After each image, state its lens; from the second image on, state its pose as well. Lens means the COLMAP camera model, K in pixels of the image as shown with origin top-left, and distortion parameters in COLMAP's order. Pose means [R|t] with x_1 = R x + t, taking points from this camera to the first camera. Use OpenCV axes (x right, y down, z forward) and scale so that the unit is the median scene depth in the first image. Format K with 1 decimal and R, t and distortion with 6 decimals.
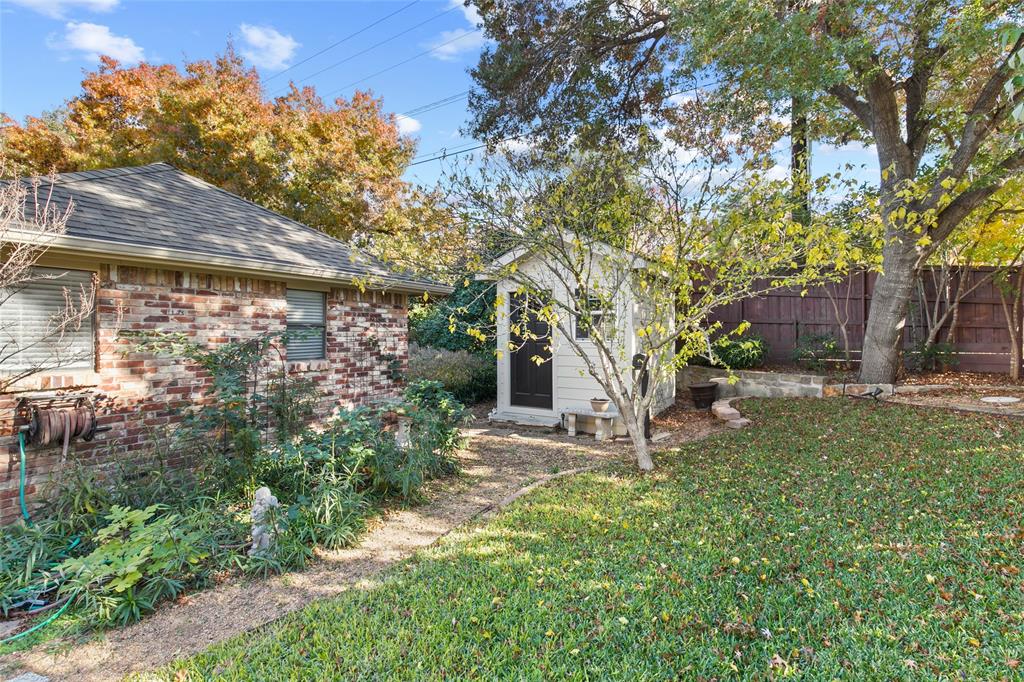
lens RADIAL K [[465.9, 0, 512.9], [0, 465.9, 332.8], [0, 0, 1]] dist [0.002908, -0.000831]
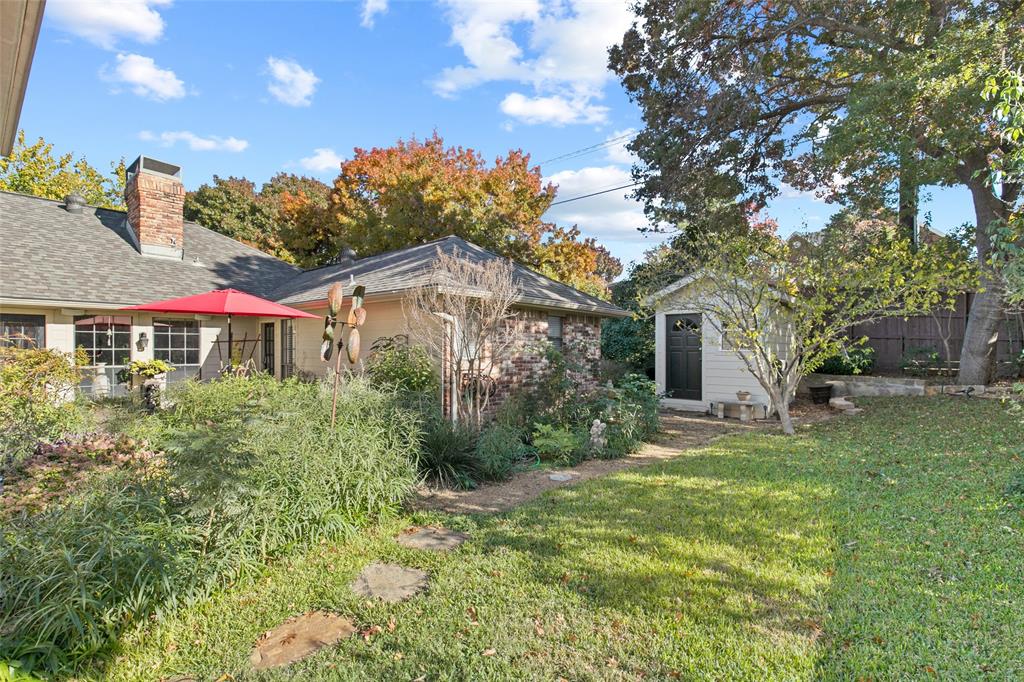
lens RADIAL K [[465.9, 0, 510.1], [0, 465.9, 349.7], [0, 0, 1]] dist [0.002908, -0.000831]
pose [[0.987636, 0.007254, -0.156595, -0.262652], [-0.006623, 0.999968, 0.004551, 0.012973], [0.156623, -0.003457, 0.987652, -0.448158]]
